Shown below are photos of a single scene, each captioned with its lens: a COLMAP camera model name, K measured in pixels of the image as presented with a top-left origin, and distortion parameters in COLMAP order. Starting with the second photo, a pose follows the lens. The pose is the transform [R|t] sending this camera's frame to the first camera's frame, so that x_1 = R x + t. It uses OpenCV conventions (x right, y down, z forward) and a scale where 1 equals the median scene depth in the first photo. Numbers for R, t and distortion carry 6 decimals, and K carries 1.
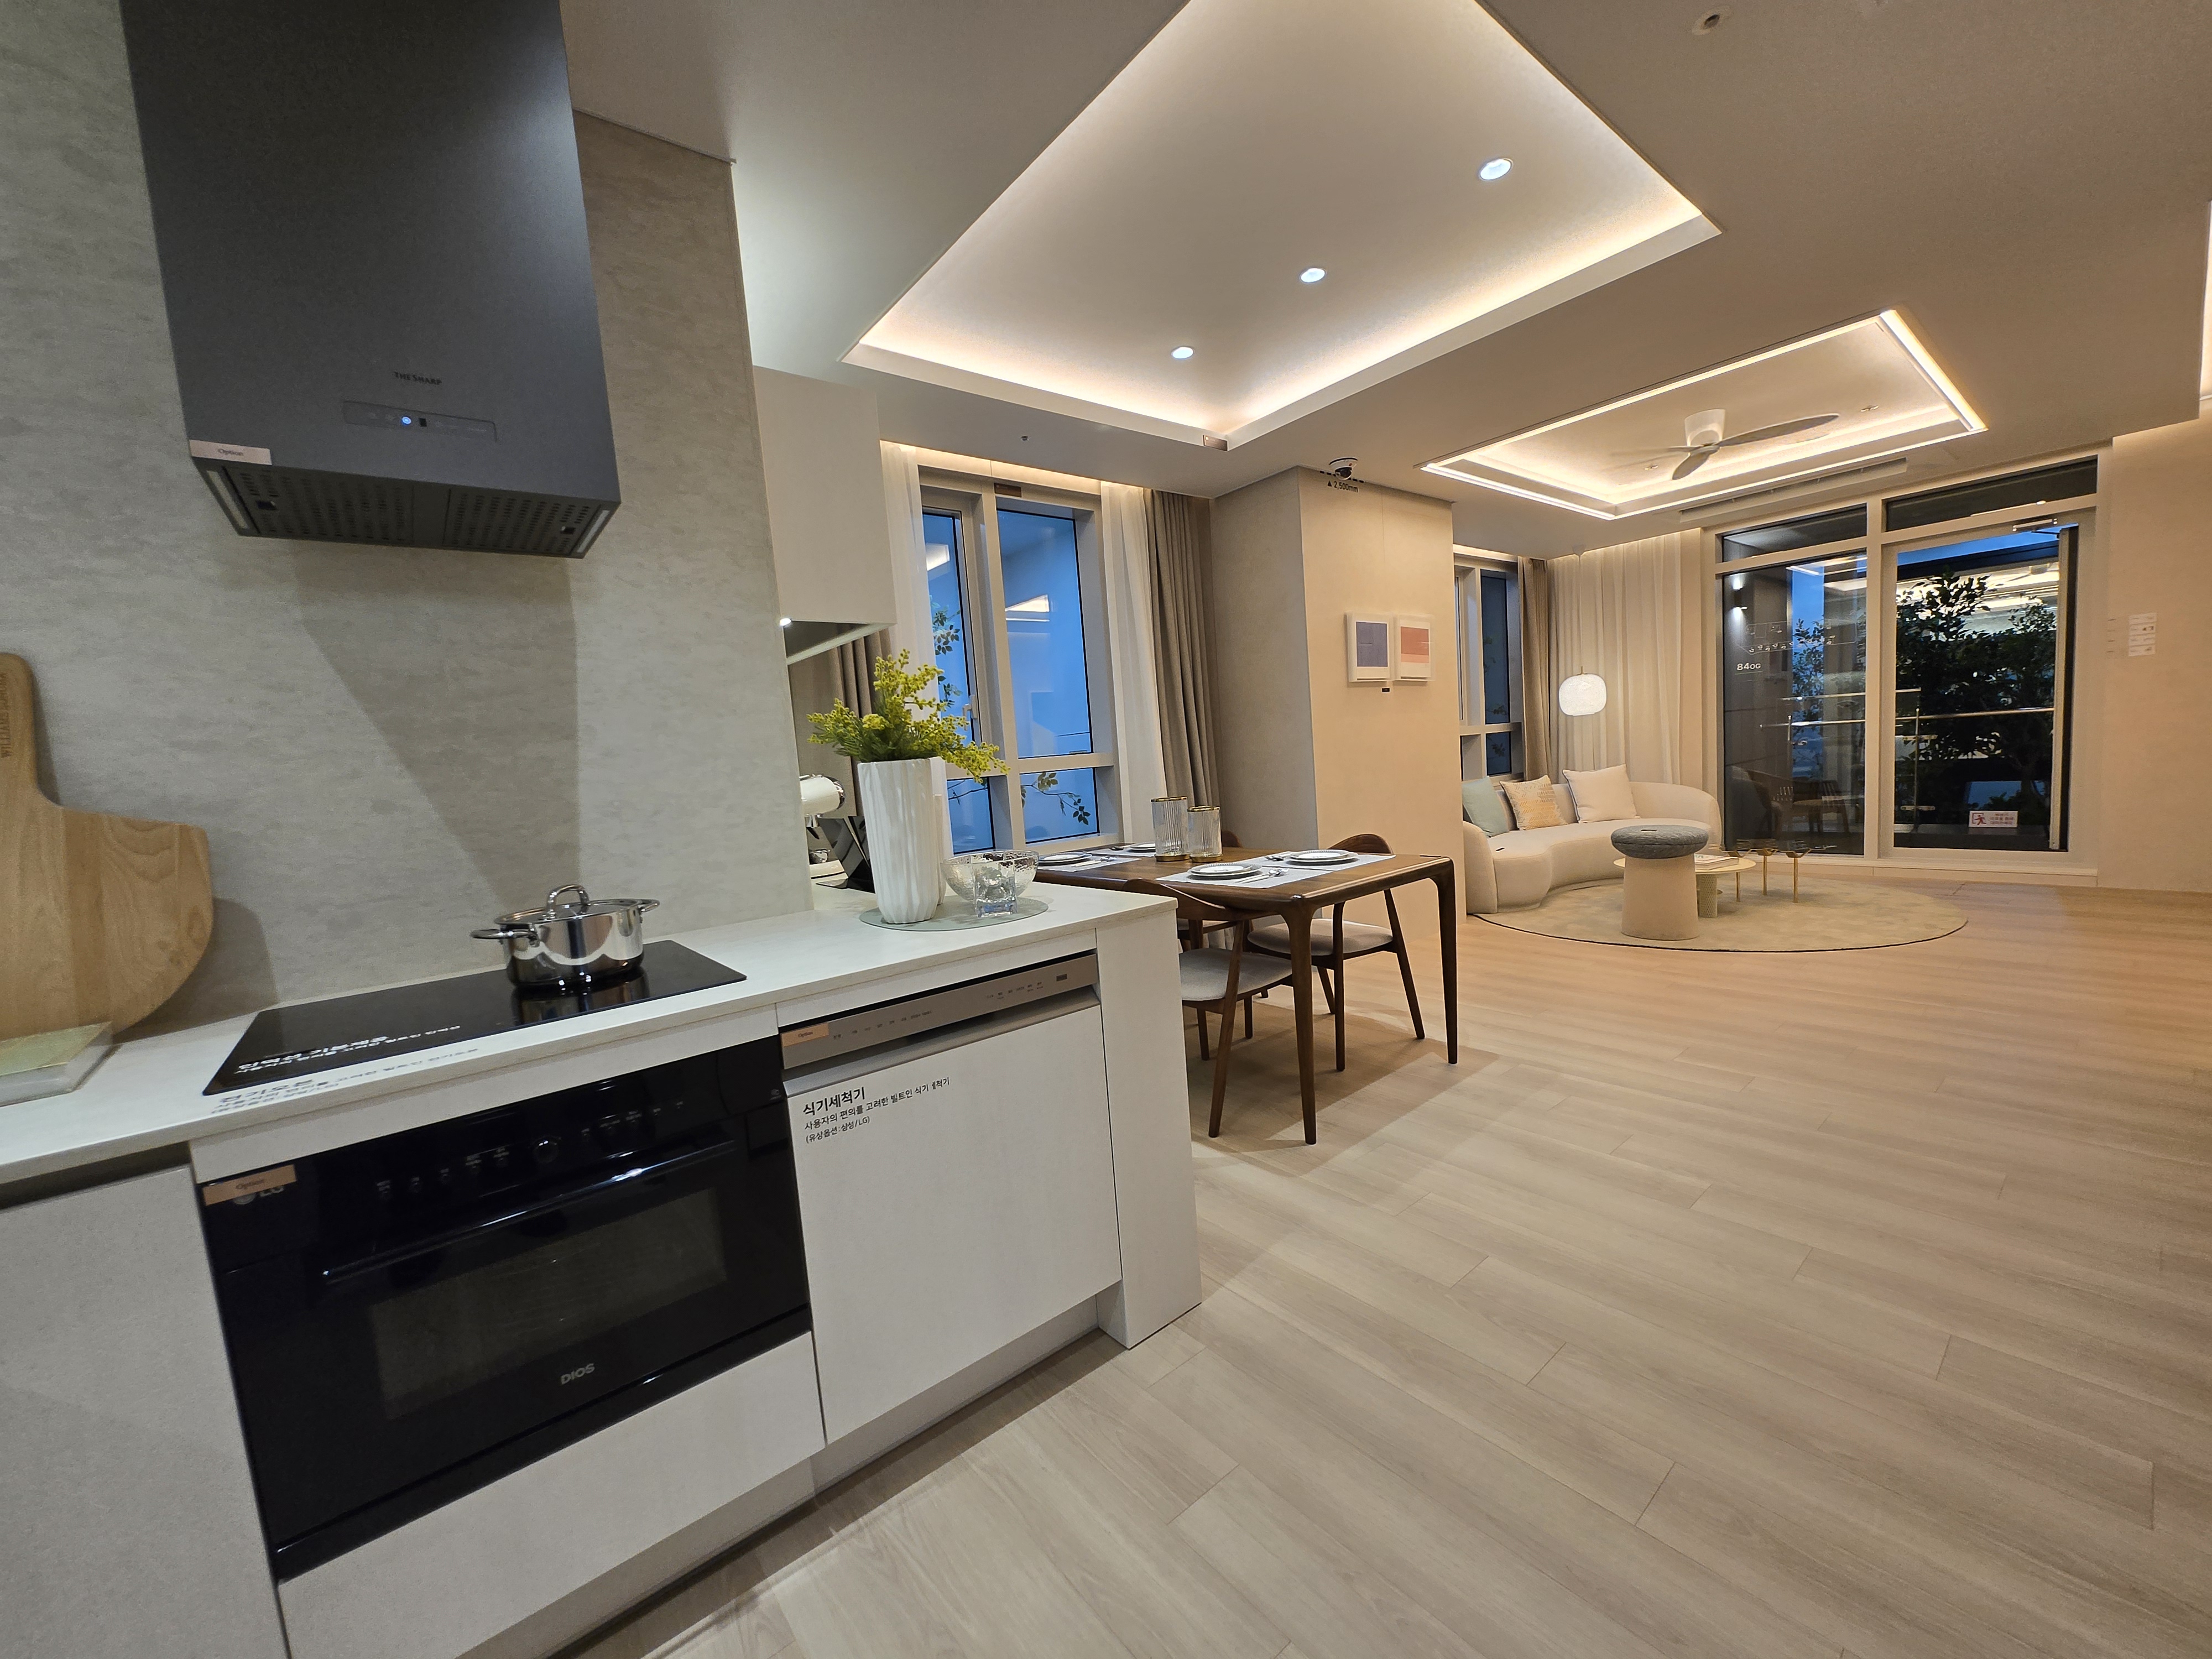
lens RADIAL K [[866.0, 0, 1112.7], [0, 866.0, 839.5], [0, 0, 1]] dist [0.000272, -0.000816]
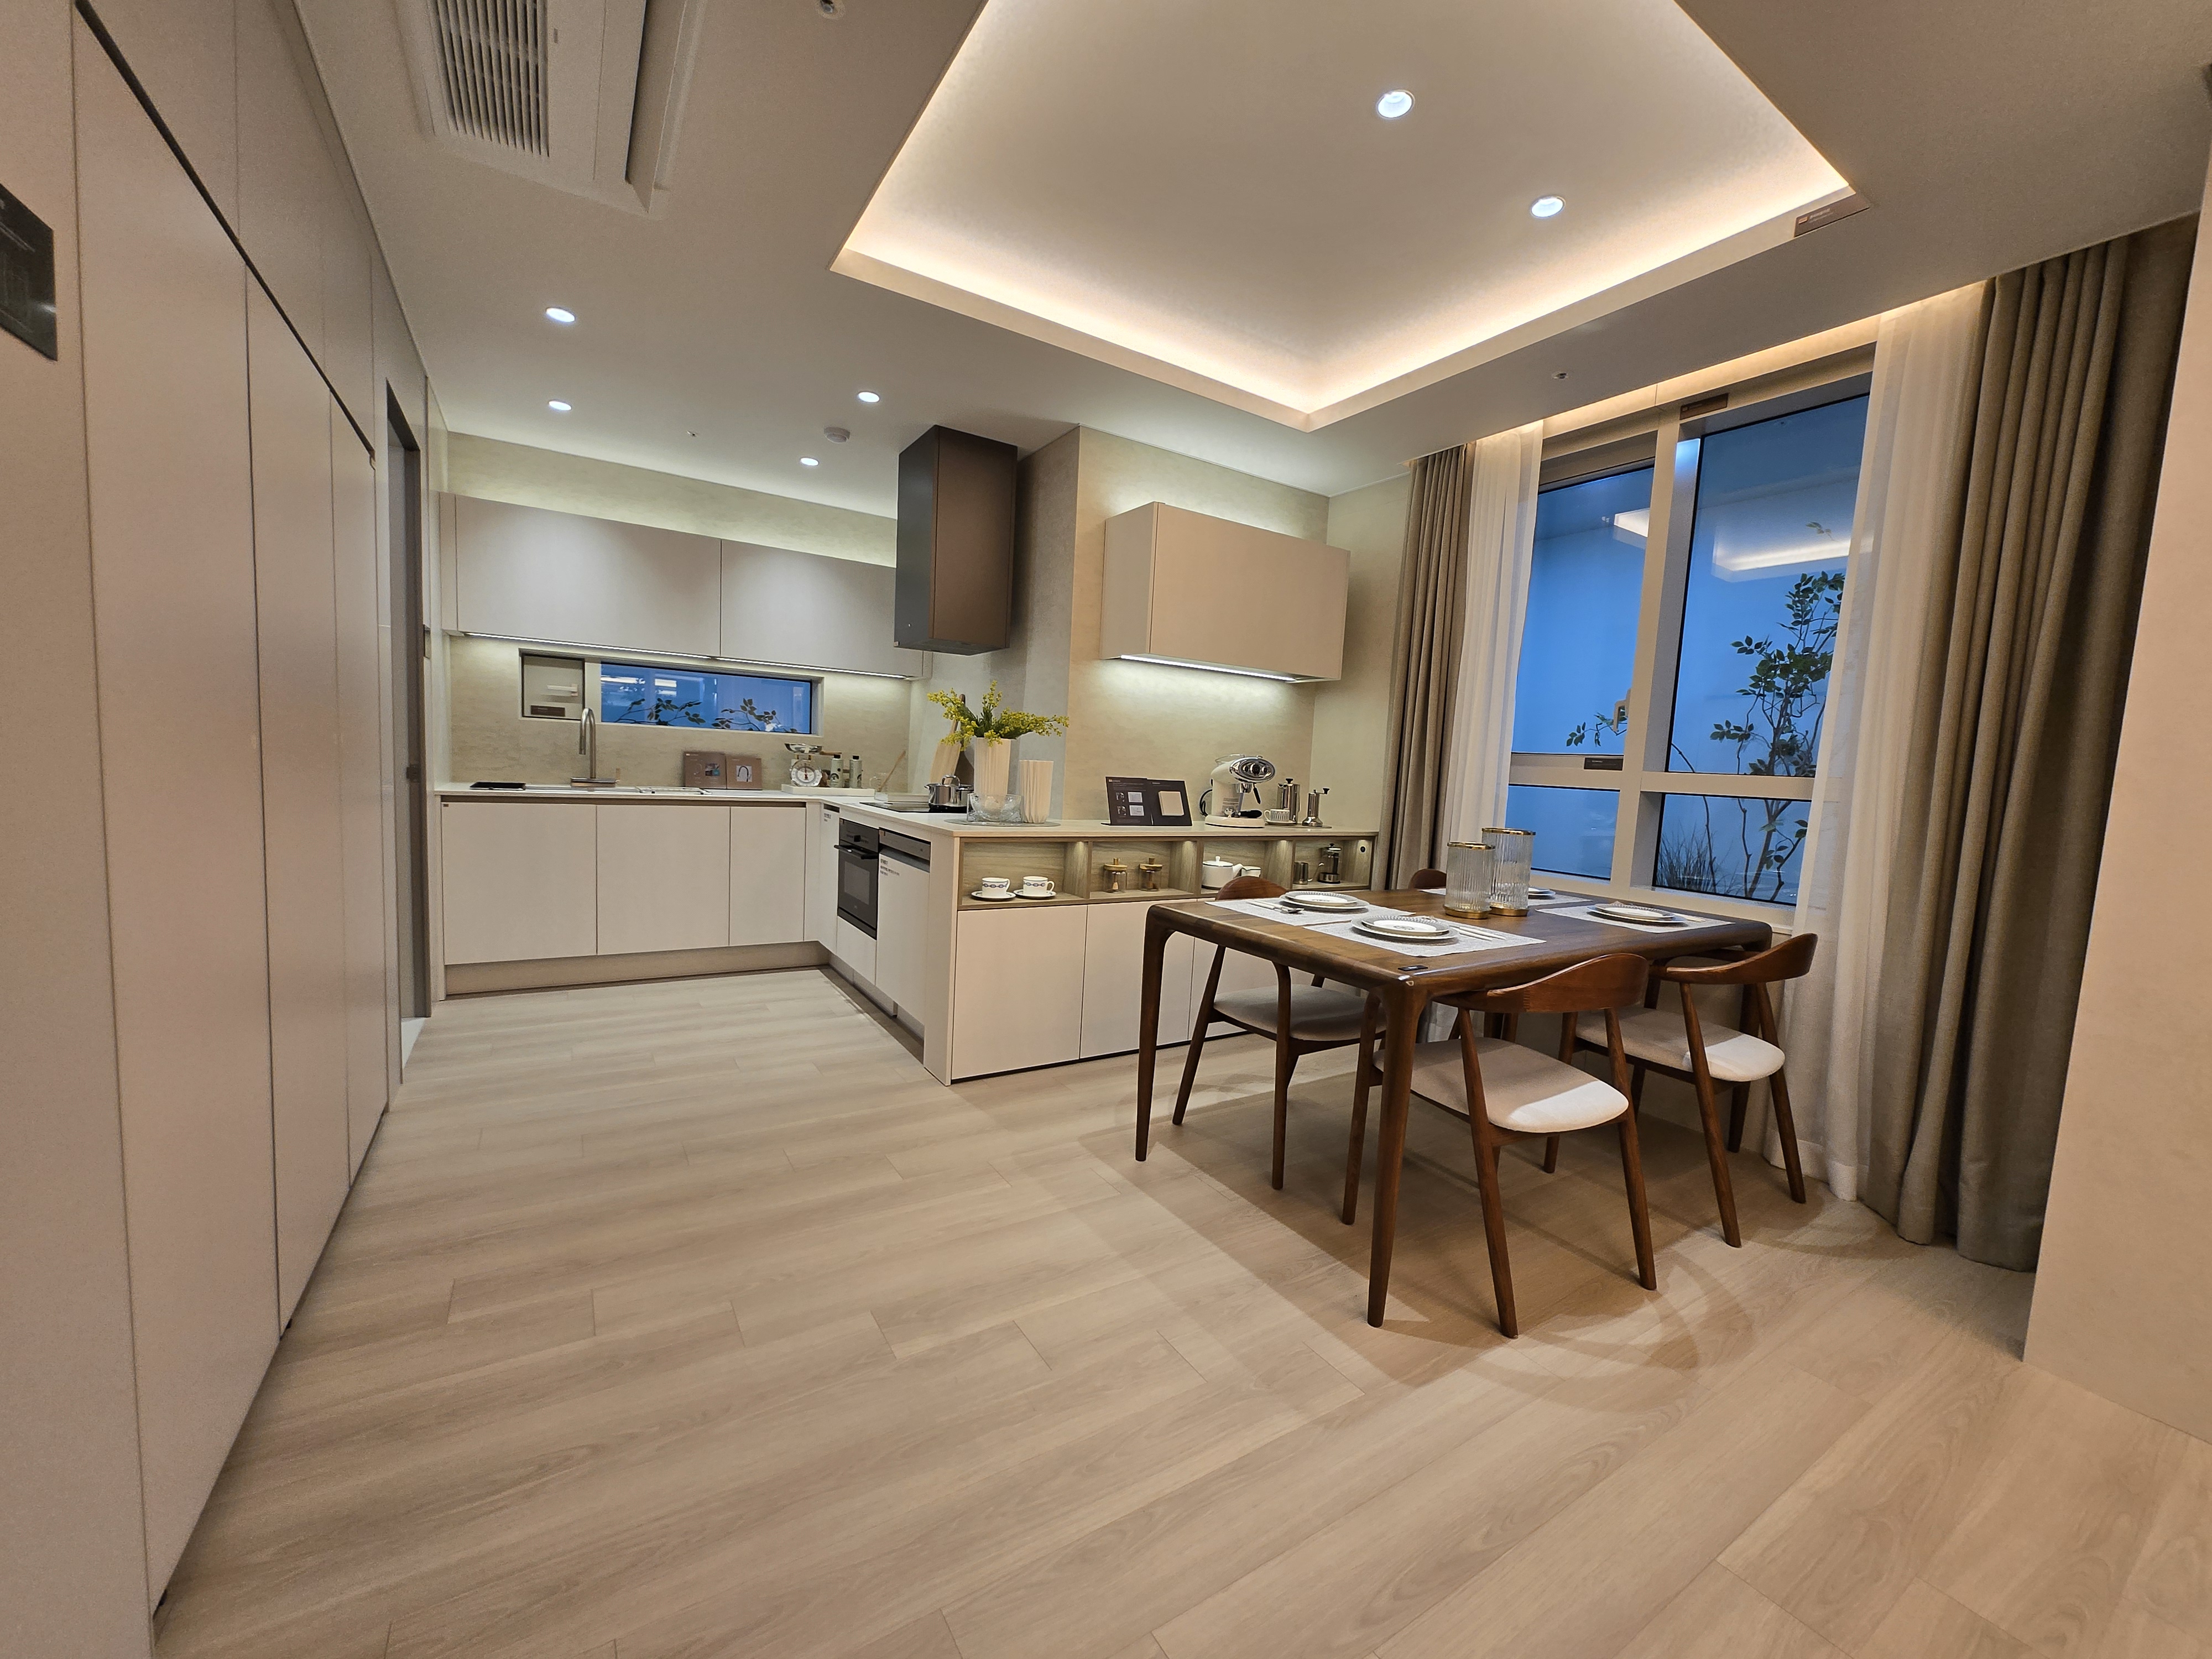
lens RADIAL K [[866.0, 0, 1112.1], [0, 866.0, 838.5], [0, 0, 1]] dist [0.000272, -0.000816]
pose [[-0.120446, 0.160511, -0.979658, 0.980875], [-0.139990, 0.974234, 0.176834, -0.146848], [0.982800, 0.158441, -0.094873, 0.872202]]
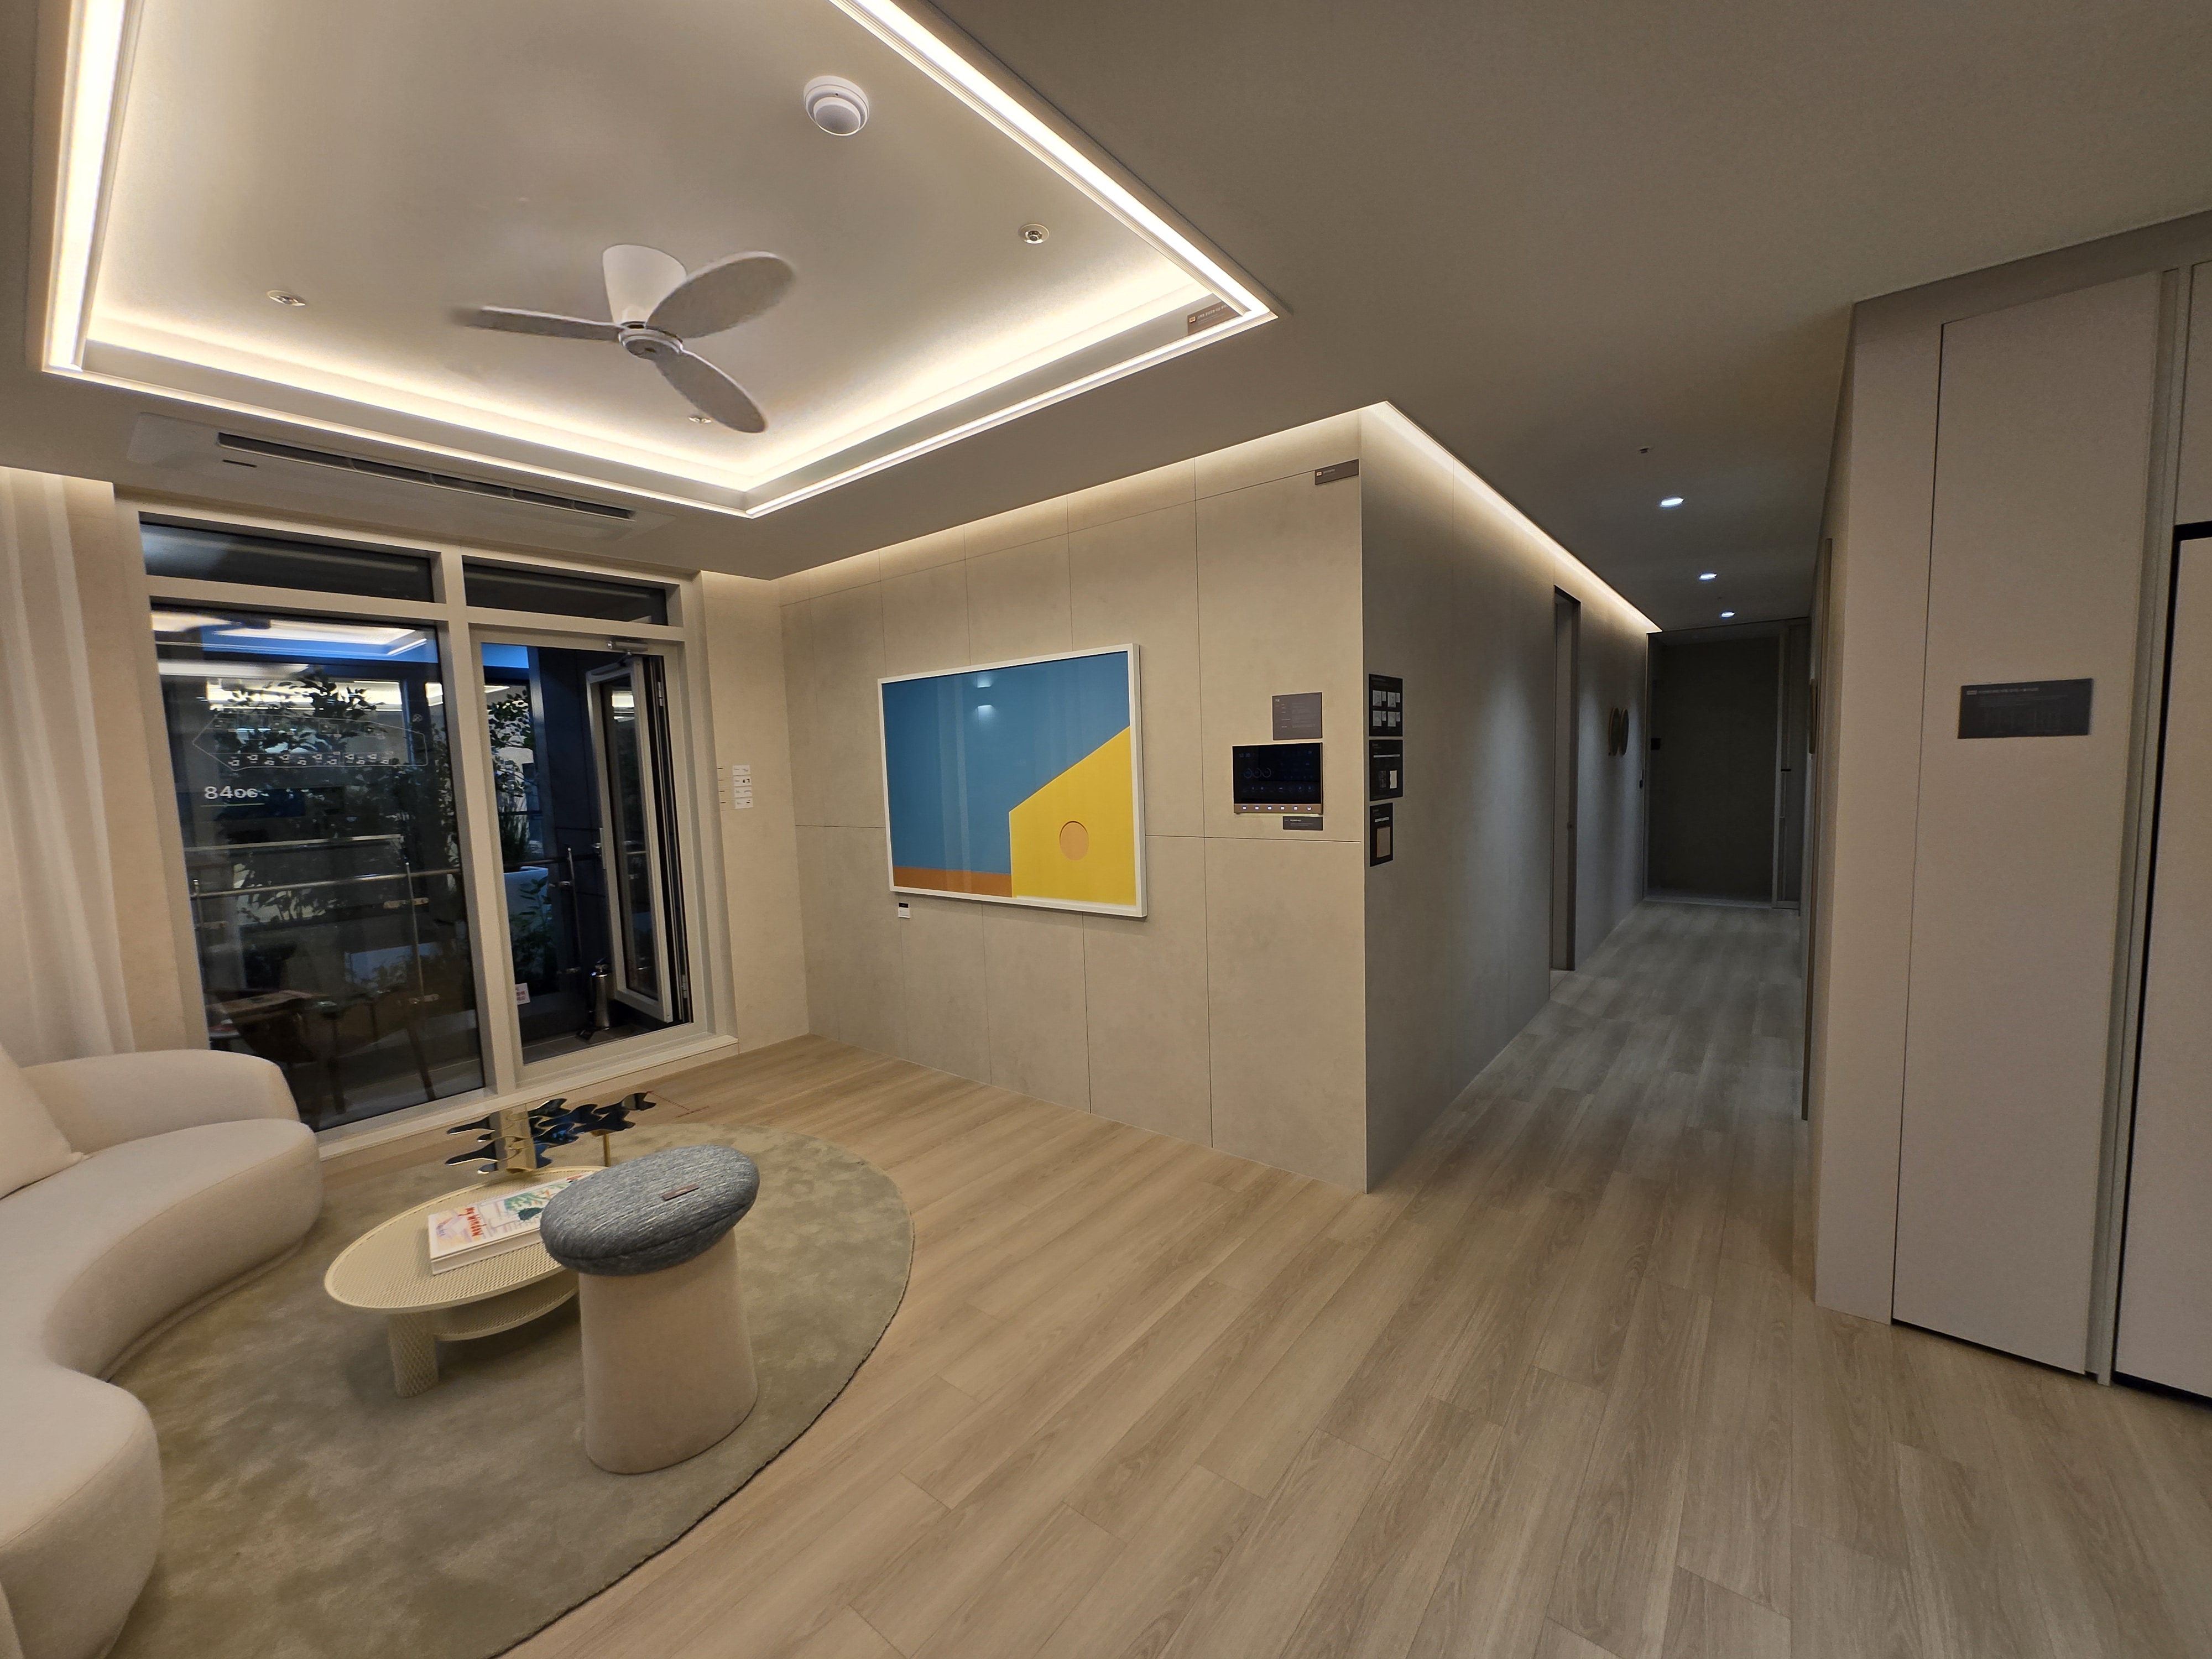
lens RADIAL K [[866.0, 0, 1108.7], [0, 866.0, 841.1], [0, 0, 1]] dist [0.000272, -0.000816]
pose [[-0.214104, -0.005622, 0.976795, 0.261515], [0.146247, 0.988528, 0.037745, -0.248497], [-0.965801, 0.150935, -0.210826, 1.322221]]
